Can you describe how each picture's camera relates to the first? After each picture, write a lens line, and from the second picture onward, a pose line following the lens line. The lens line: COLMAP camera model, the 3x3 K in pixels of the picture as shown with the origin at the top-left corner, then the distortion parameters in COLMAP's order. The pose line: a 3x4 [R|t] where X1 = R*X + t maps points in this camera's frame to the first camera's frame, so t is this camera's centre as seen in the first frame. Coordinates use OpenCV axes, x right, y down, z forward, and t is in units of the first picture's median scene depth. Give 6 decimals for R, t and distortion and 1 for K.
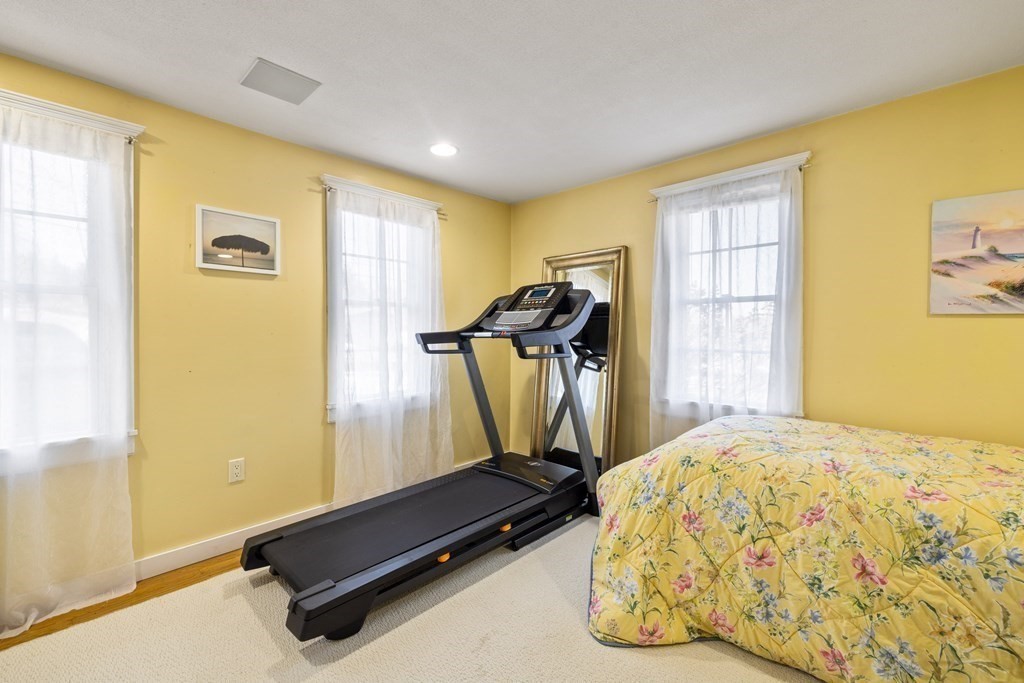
lens RADIAL K [[432.2, 0, 510.8], [0, 432.2, 337.9], [0, 0, 1]] dist [-0.004106, 0.000917]
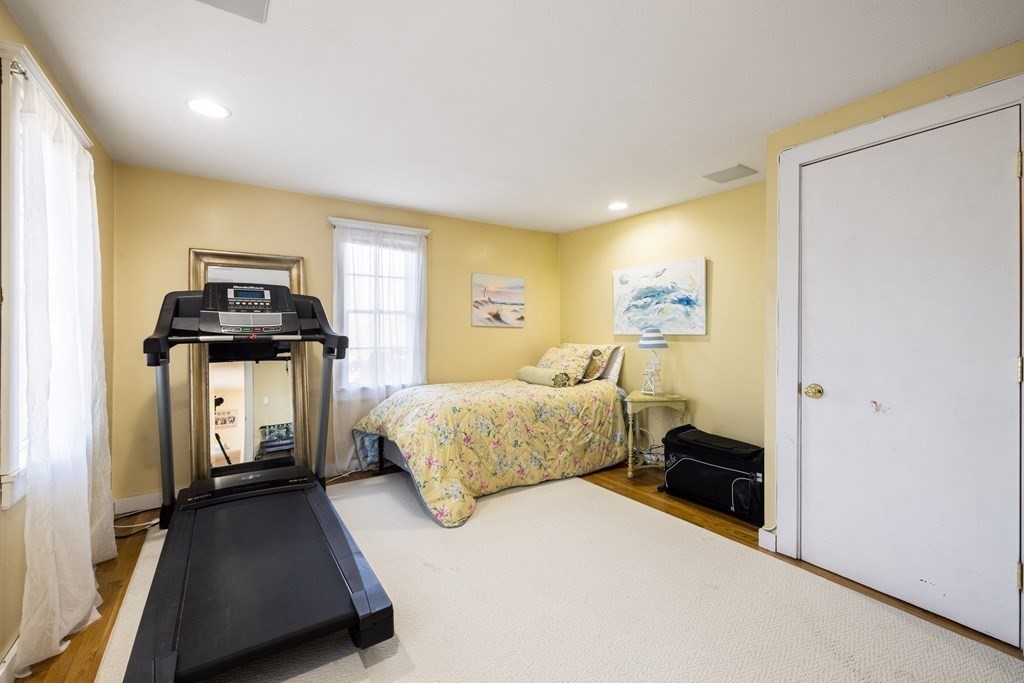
lens RADIAL K [[432.2, 0, 514.0], [0, 432.2, 339.9], [0, 0, 1]] dist [-0.004106, 0.000917]
pose [[0.198692, -0.016138, 0.979929, -1.266863], [0.017822, 0.999759, 0.012851, -0.009695], [-0.979900, 0.014911, 0.198932, 0.444721]]
